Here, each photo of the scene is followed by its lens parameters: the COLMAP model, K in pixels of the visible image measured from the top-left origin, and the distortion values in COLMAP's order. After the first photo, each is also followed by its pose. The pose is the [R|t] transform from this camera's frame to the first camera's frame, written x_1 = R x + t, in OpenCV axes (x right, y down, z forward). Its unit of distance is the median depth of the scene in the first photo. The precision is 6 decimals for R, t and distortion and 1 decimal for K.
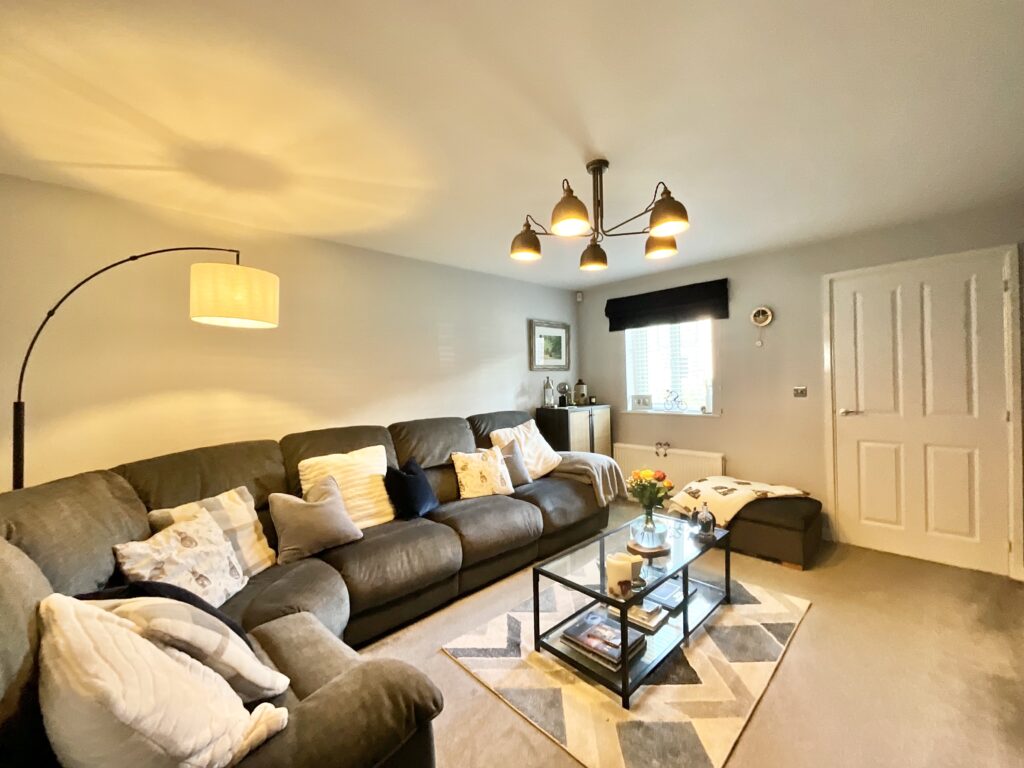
lens RADIAL K [[416.6, 0, 513.4], [0, 416.6, 385.6], [0, 0, 1]] dist [0.001577, 0.000262]
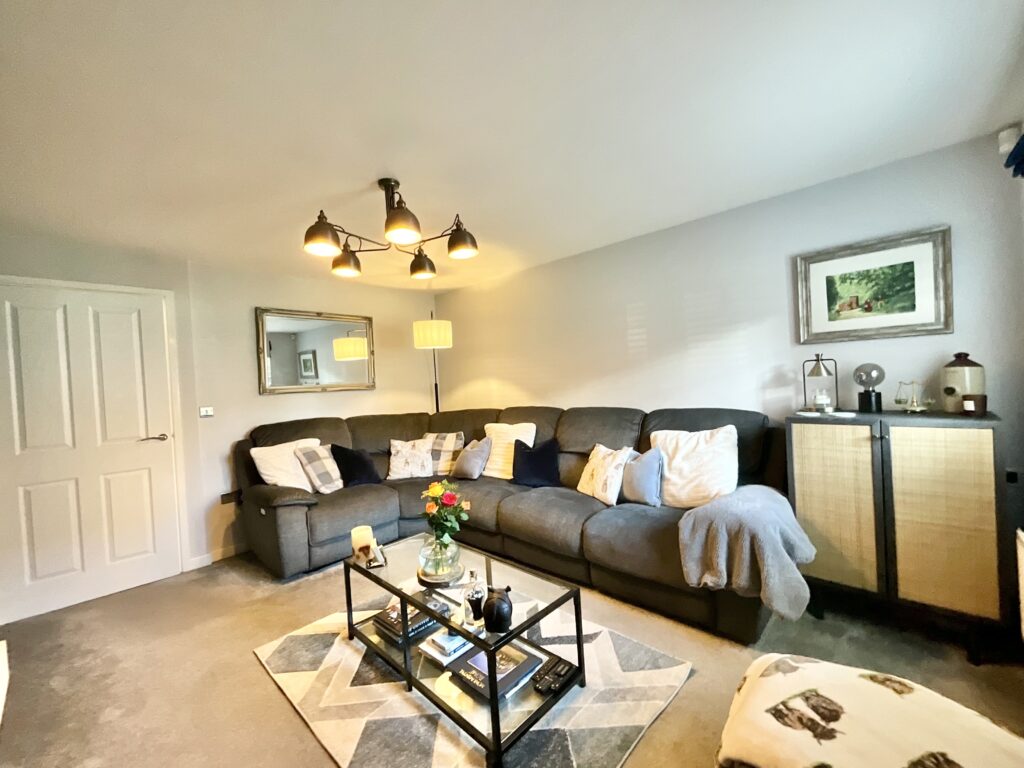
lens RADIAL K [[416.3, 0, 512.0], [0, 416.3, 384.0], [0, 0, 1]] dist [0.026637, 0.000143]
pose [[0.057292, 0.053562, -0.996920, 0.721396], [0.049635, 0.997172, 0.056428, -0.039984], [0.997123, -0.052715, 0.054472, 0.669281]]
